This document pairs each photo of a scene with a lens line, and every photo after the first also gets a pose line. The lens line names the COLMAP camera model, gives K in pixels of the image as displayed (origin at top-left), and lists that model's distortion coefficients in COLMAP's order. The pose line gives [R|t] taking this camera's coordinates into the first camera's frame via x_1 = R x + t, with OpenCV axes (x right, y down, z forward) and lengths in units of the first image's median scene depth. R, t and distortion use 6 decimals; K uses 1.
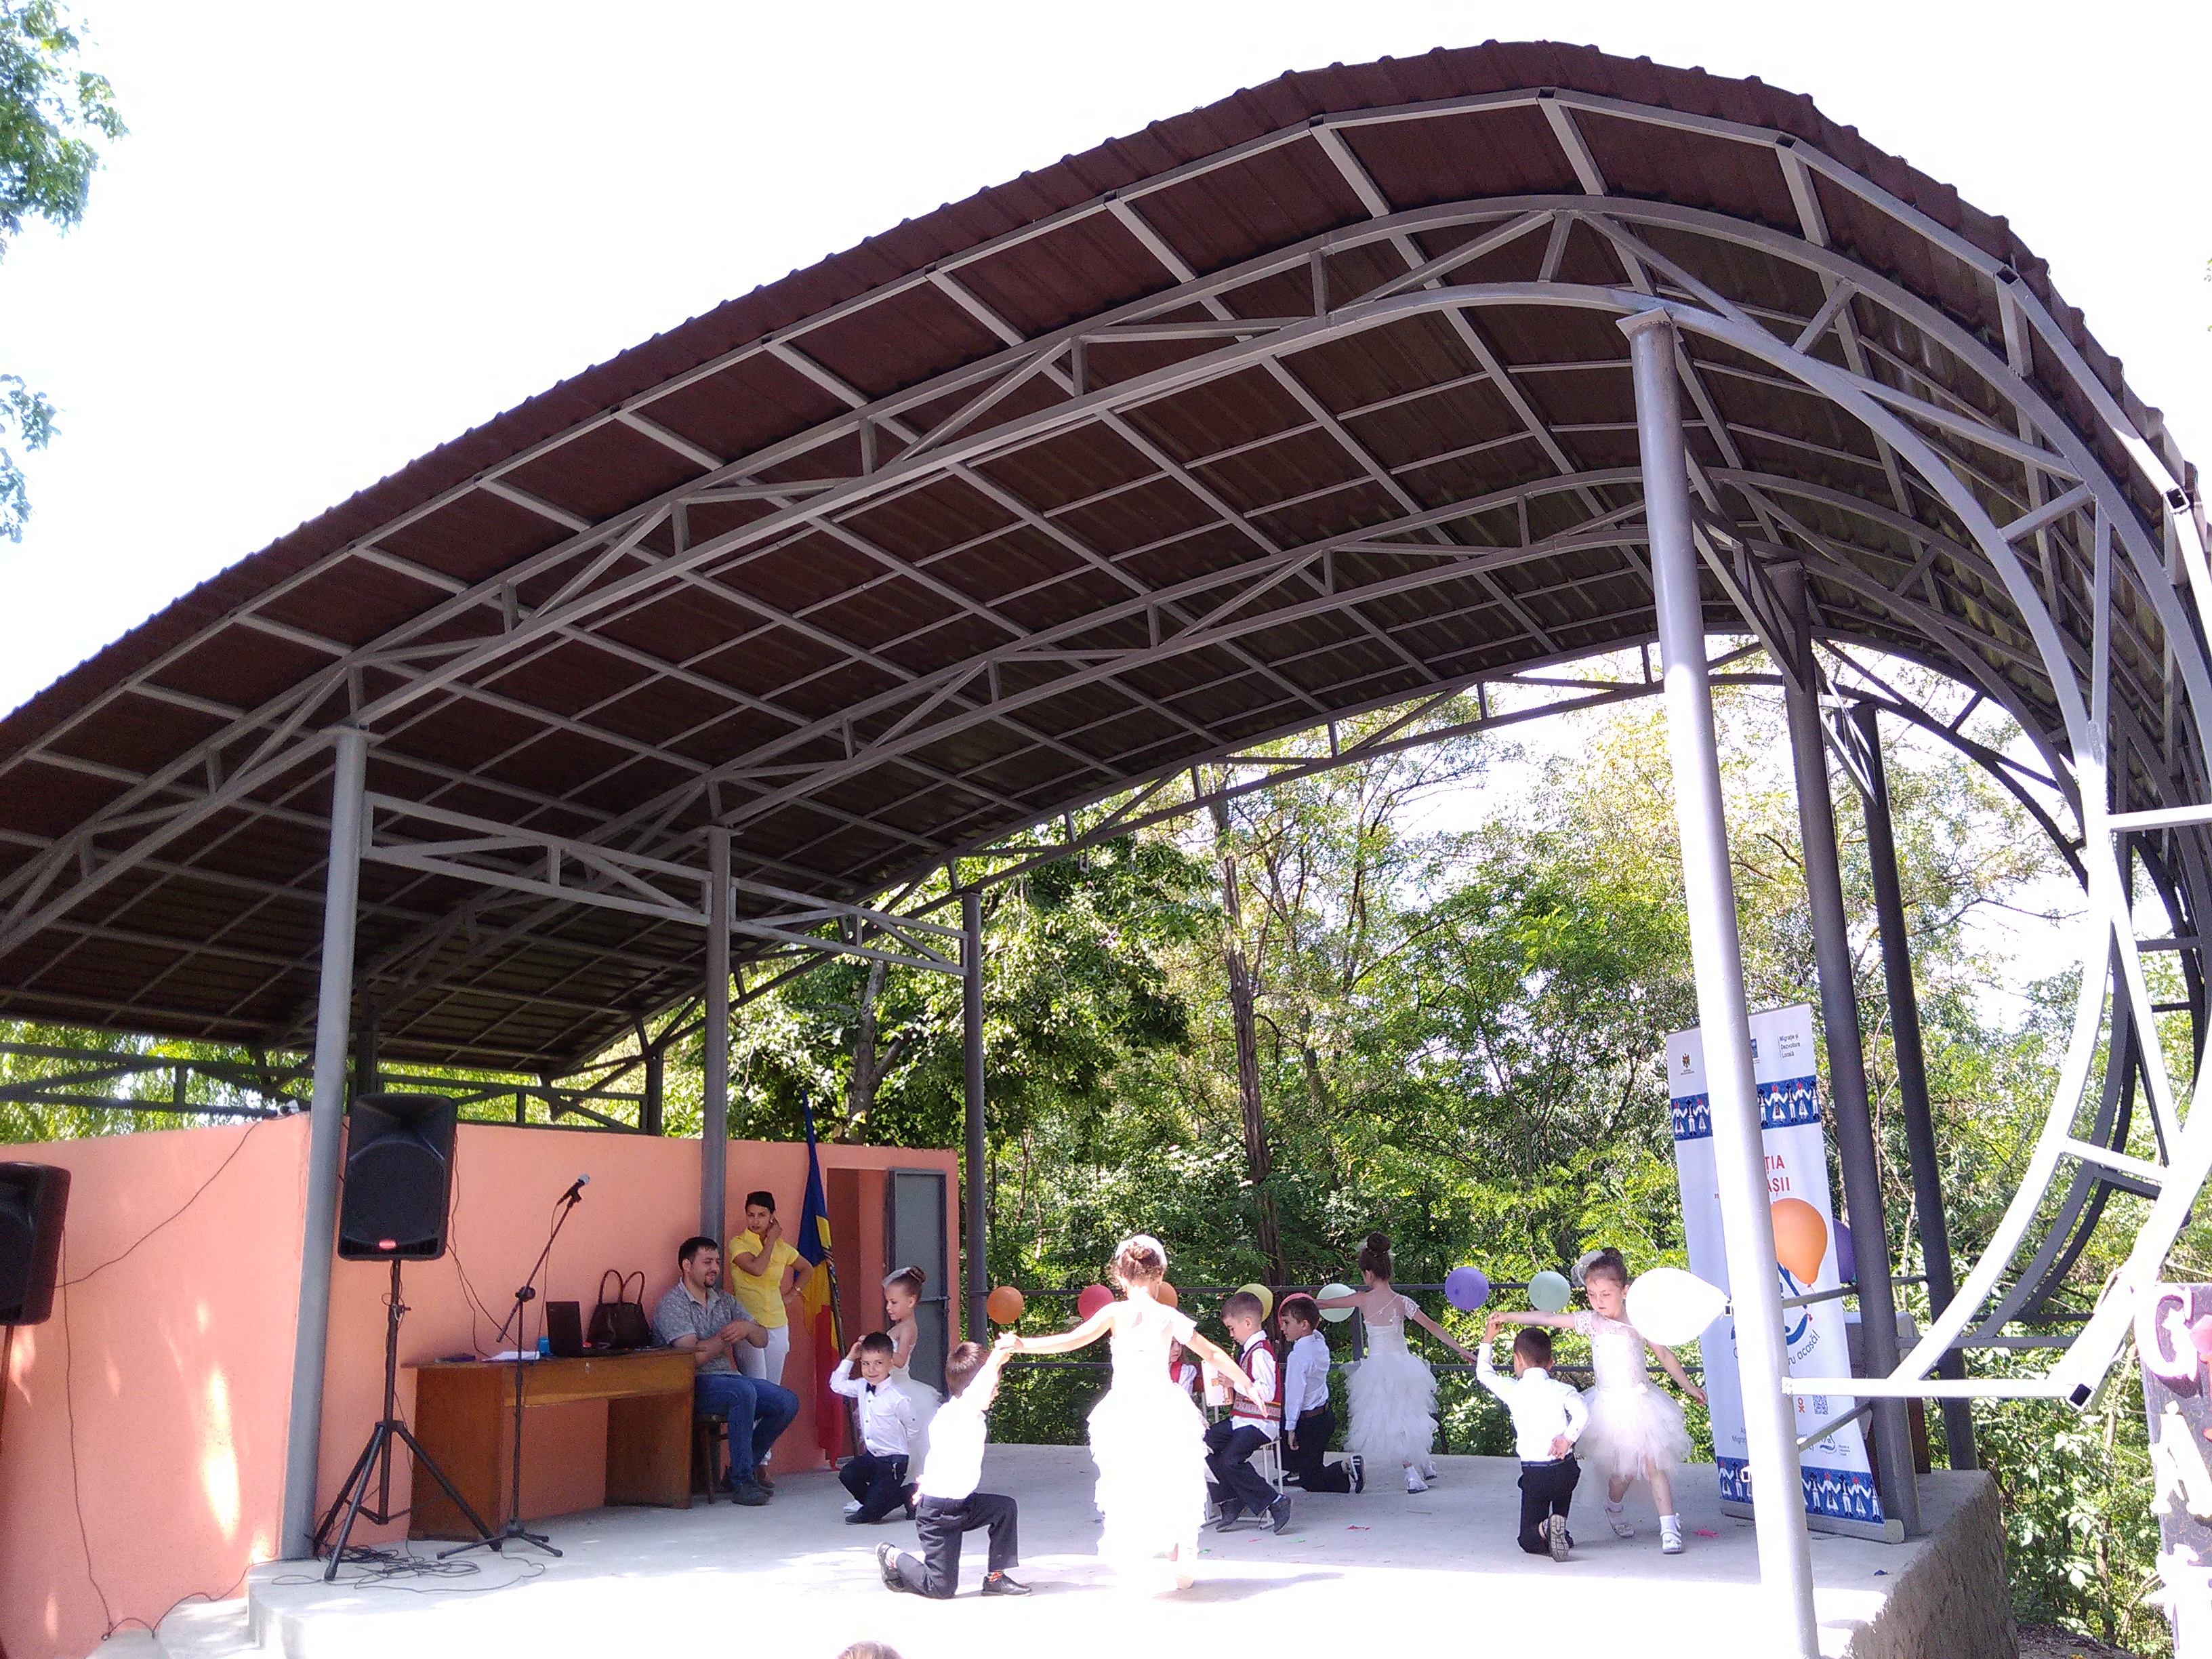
lens RADIAL K [[1817.6, 0, 1116.8], [0, 1817.6, 856.9], [0, 0, 1]] dist [0.107217, -0.182023]
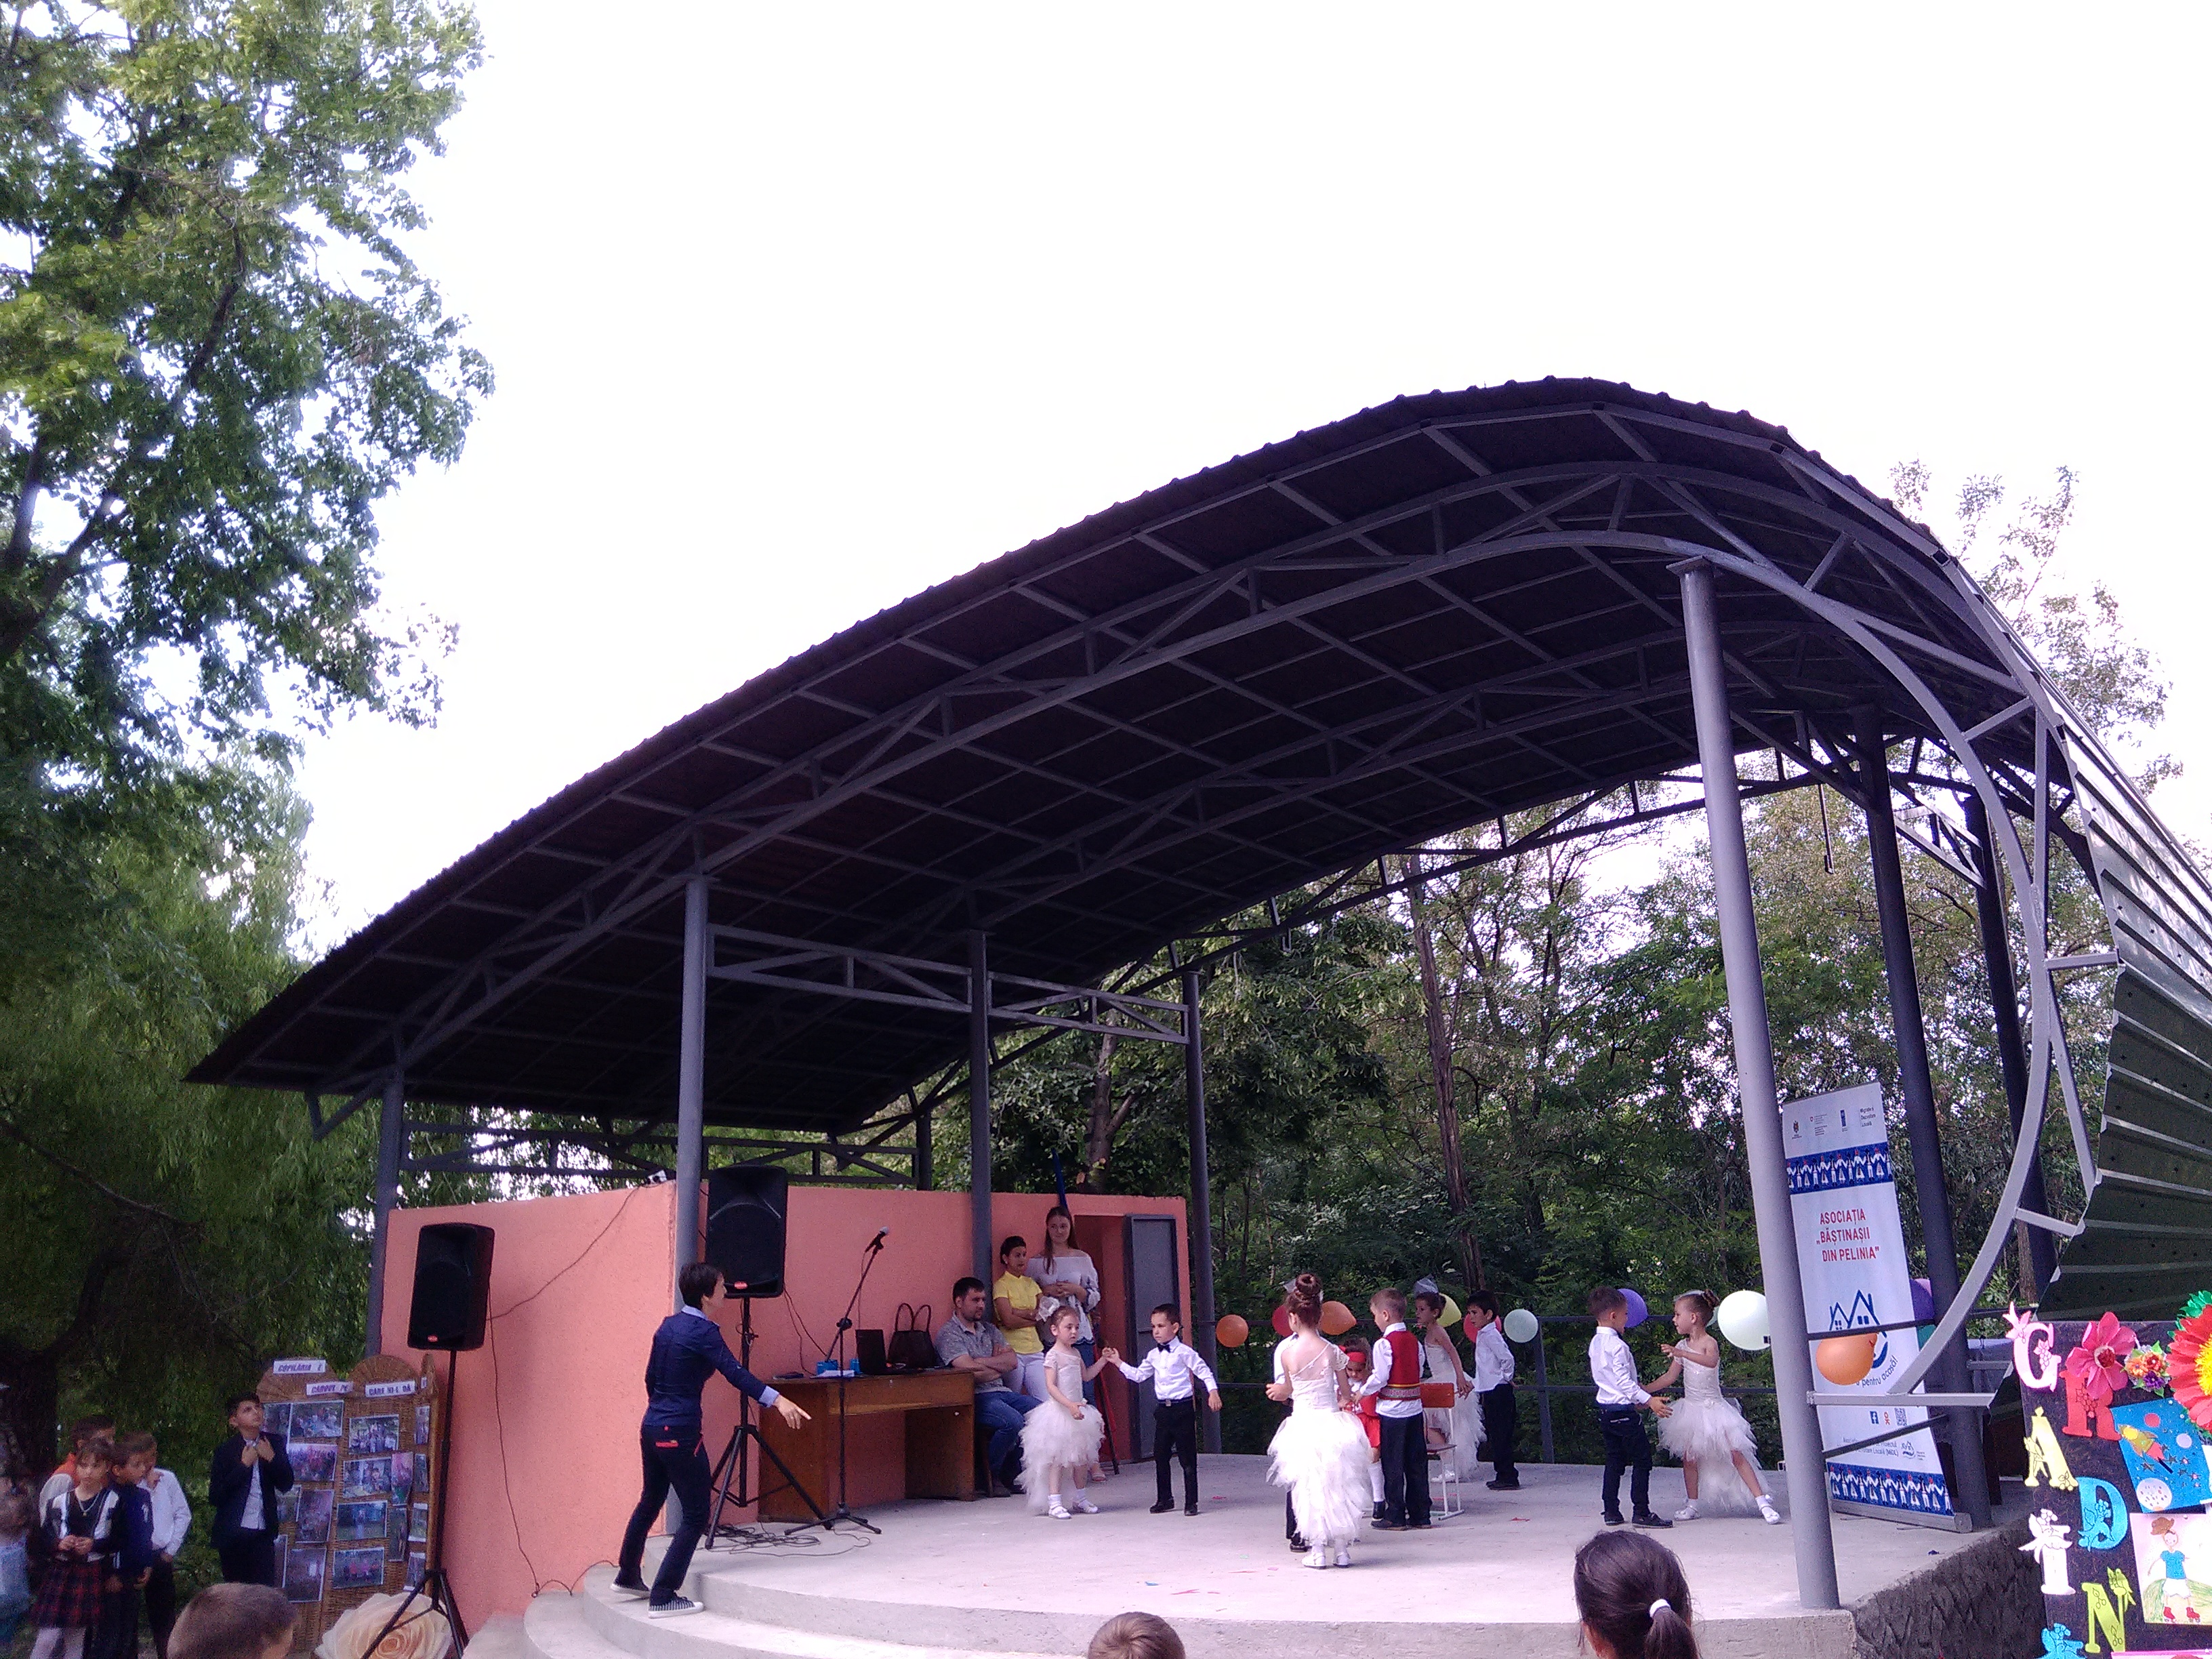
lens RADIAL K [[1807.5, 0, 1116.3], [0, 1807.5, 839.4], [0, 0, 1]] dist [0.101028, -0.162830]
pose [[0.991765, -0.034237, -0.123406, 0.023255], [0.031278, 0.999177, -0.025834, -0.044640], [0.124189, 0.021762, 0.992020, -0.178437]]
